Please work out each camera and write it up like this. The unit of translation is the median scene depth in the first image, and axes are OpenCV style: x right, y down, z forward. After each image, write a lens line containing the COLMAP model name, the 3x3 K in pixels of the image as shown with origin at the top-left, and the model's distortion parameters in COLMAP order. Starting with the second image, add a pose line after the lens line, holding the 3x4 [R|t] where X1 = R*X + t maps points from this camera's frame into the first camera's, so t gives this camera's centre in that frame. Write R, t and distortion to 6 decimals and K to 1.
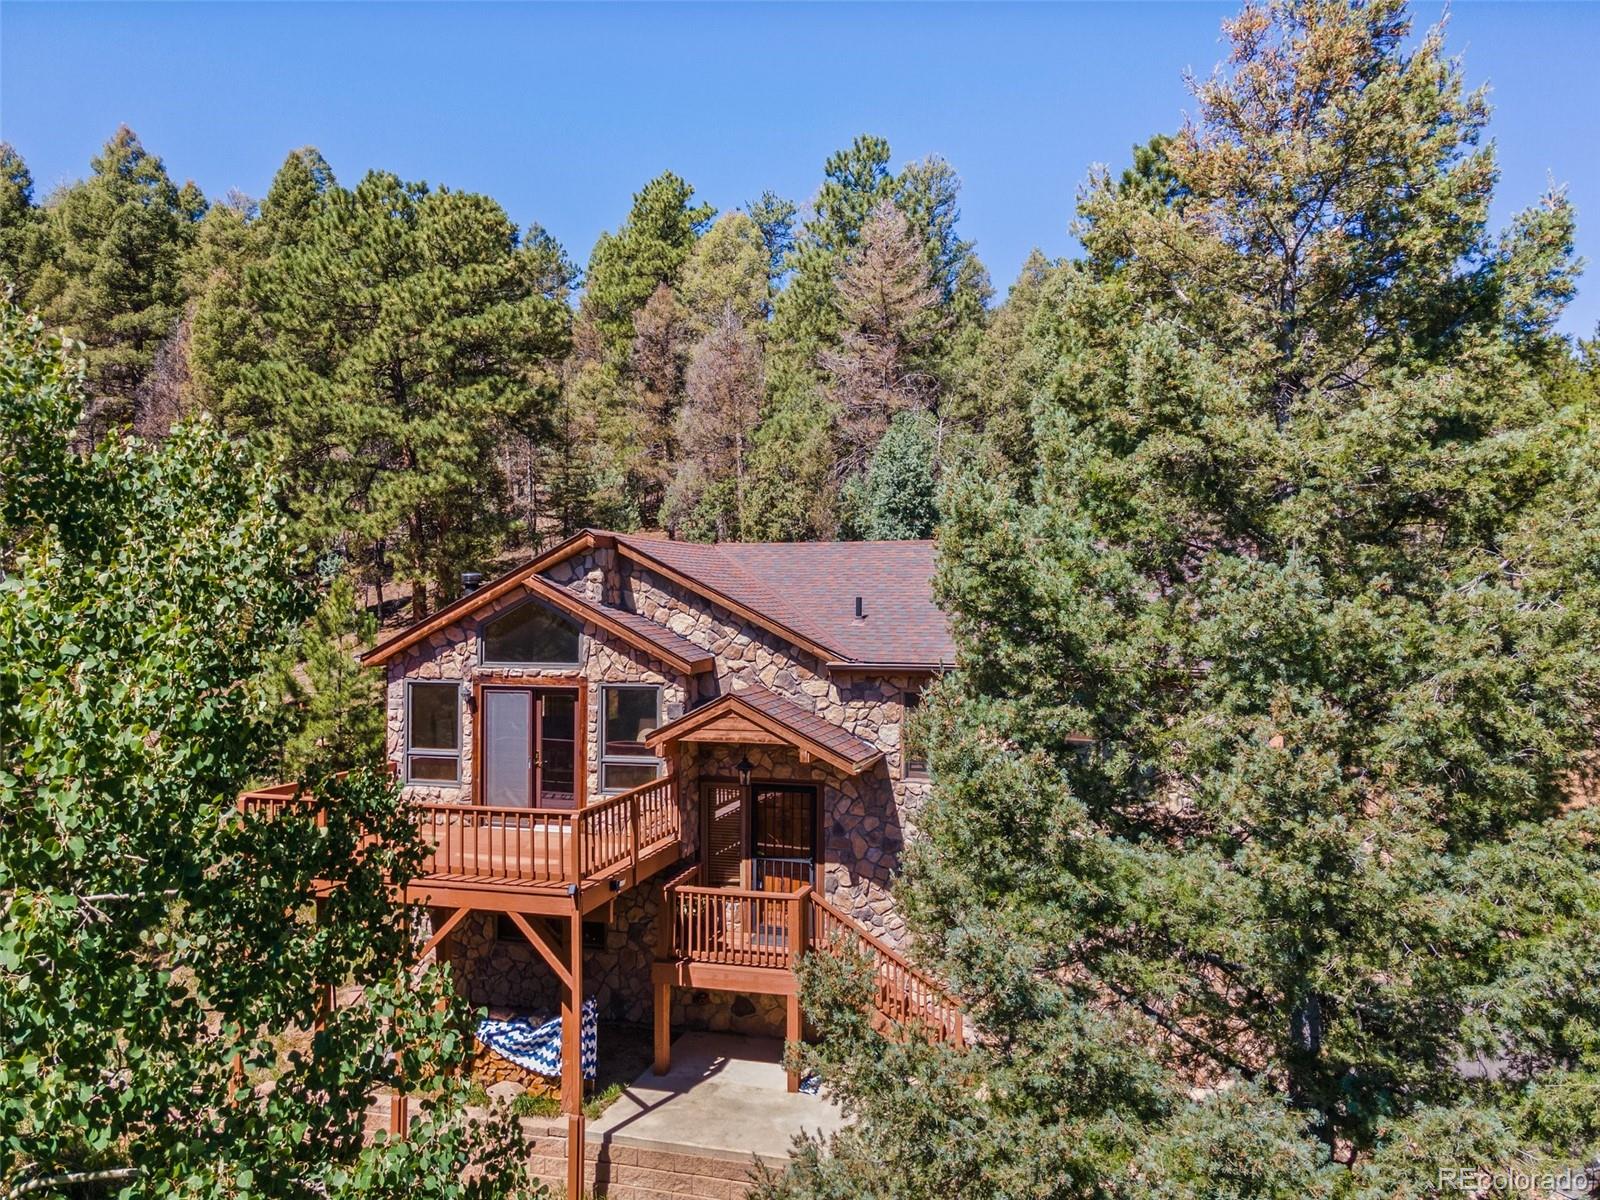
lens RADIAL K [[1143.3, 0, 798.9], [0, 1143.3, 596.4], [0, 0, 1]] dist [0.040609, 0.001814]
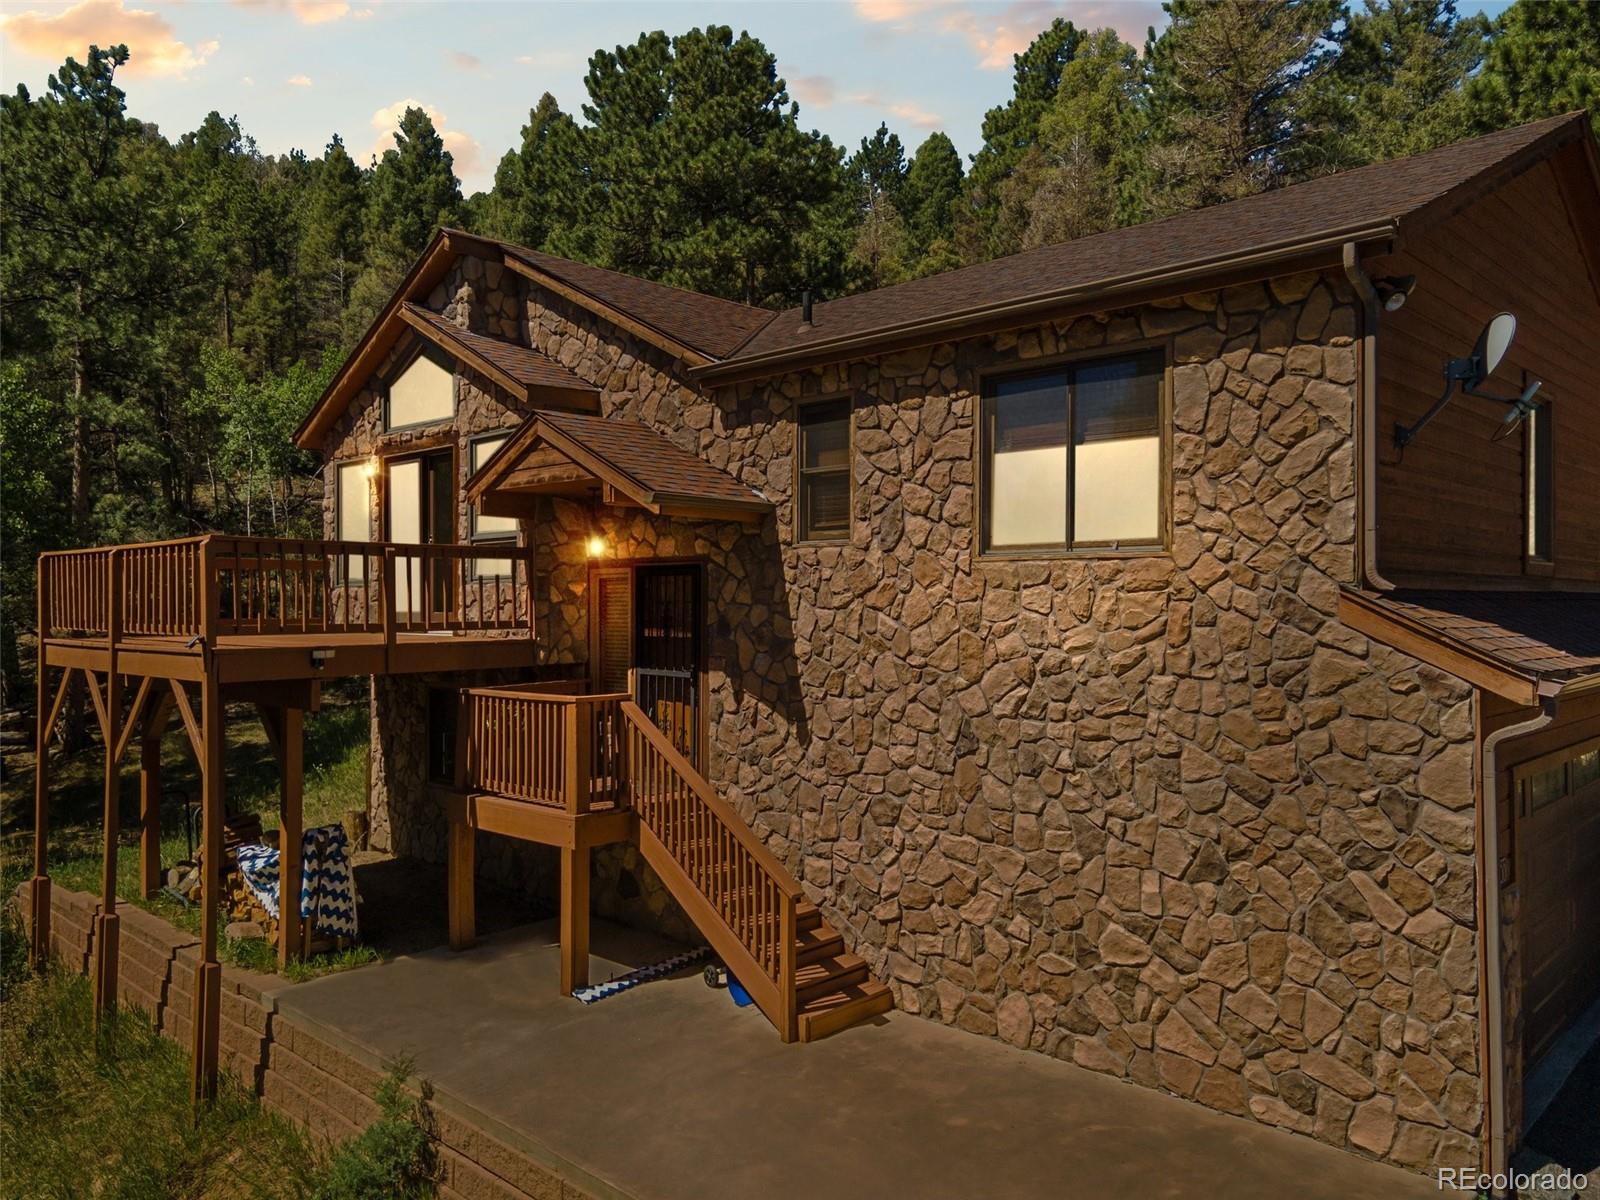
lens RADIAL K [[1143.3, 0, 799.3], [0, 1143.3, 607.8], [0, 0, 1]] dist [0.040609, 0.001814]
pose [[0.900368, 0.002017, -0.435124, 0.352433], [0.011326, 0.999542, 0.028069, 0.171025], [0.434981, -0.030201, 0.899933, 0.415964]]
